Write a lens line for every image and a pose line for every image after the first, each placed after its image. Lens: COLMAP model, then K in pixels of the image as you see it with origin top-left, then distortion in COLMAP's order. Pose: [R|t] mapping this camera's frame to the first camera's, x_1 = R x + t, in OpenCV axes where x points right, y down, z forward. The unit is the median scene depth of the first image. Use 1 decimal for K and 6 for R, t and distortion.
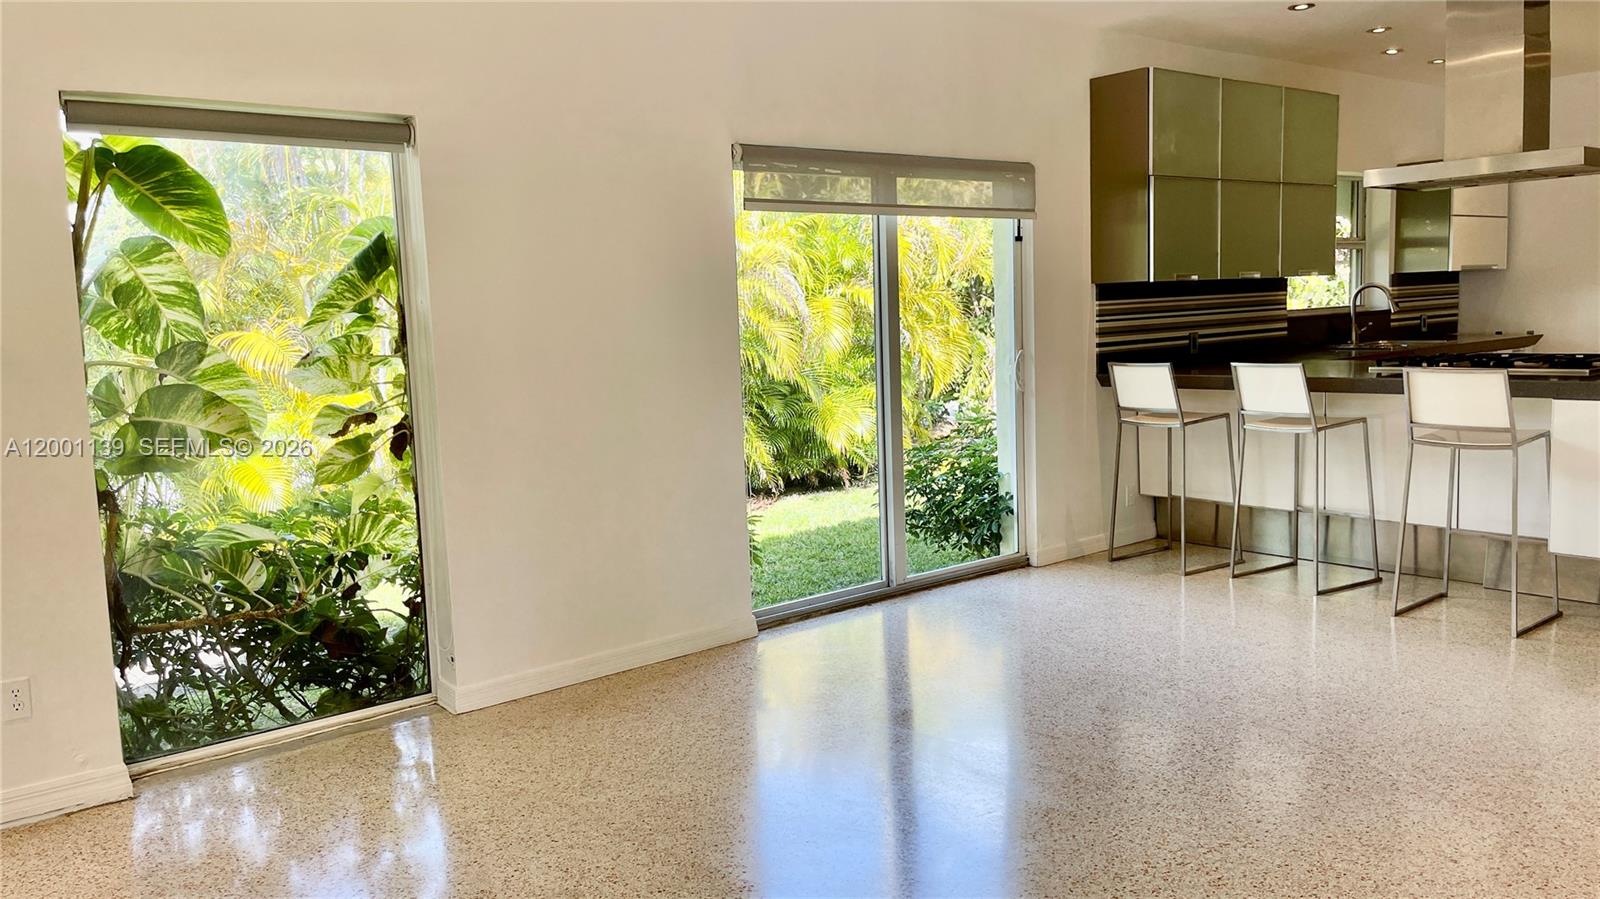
lens RADIAL K [[1203.0, 0, 796.4], [0, 1203.0, 442.9], [0, 0, 1]] dist [0.067156, -0.080750]
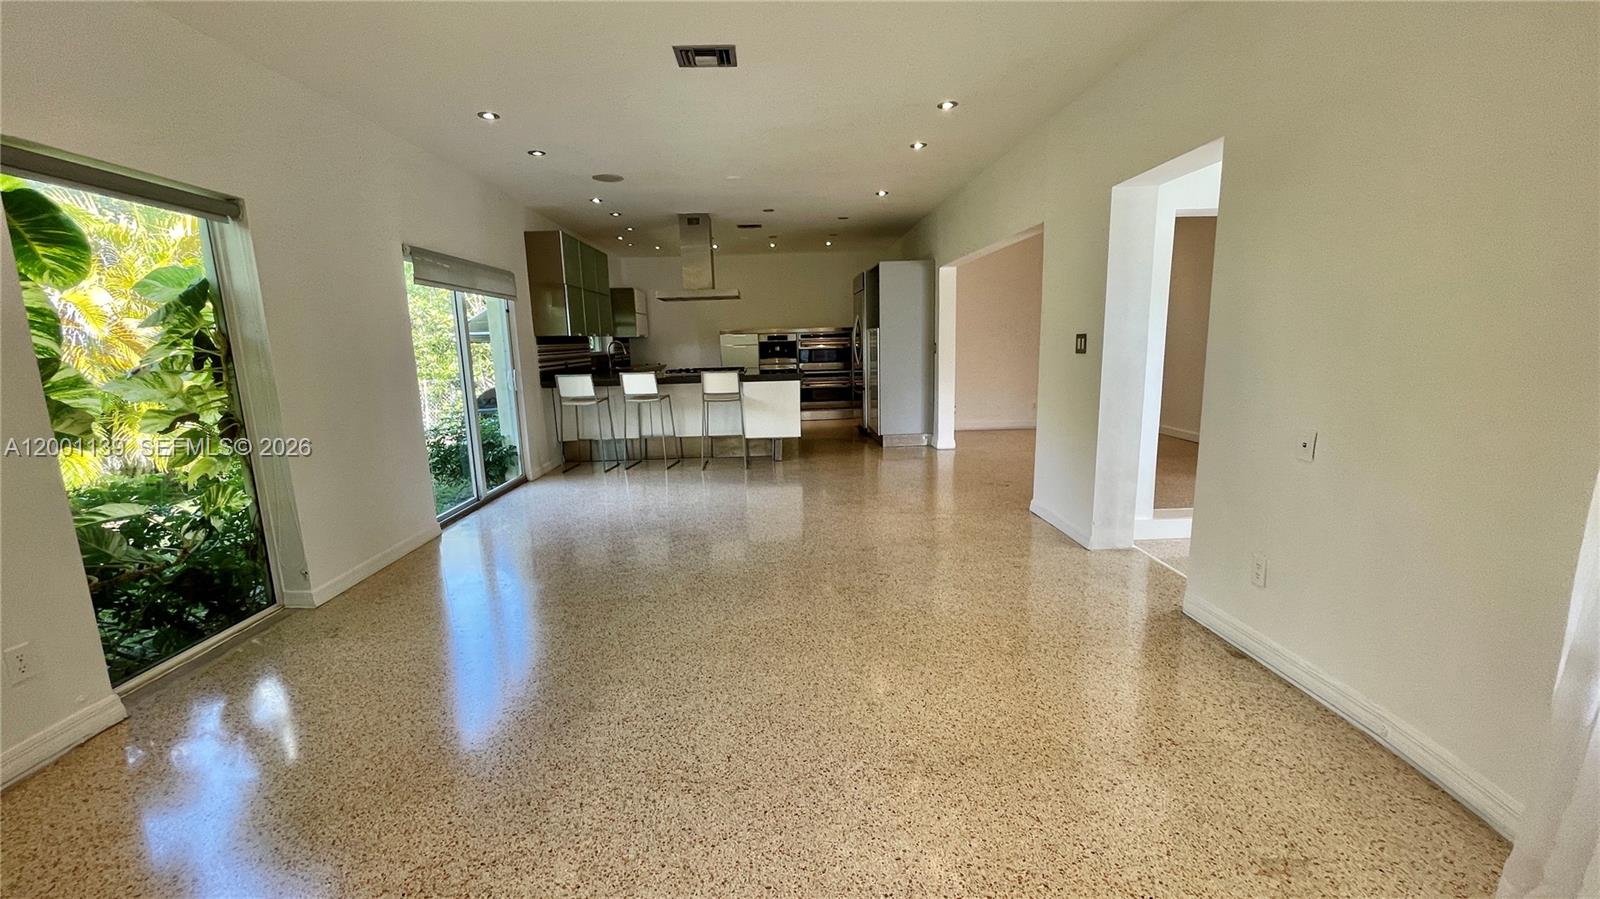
lens RADIAL K [[642.9, 0, 791.3], [0, 642.9, 458.7], [0, 0, 1]] dist [-0.003116, 0.000033]
pose [[0.610011, -0.122096, 0.782930, -0.405284], [0.092272, 0.992281, 0.082852, 0.021838], [-0.787002, 0.021702, 0.616568, 0.027990]]
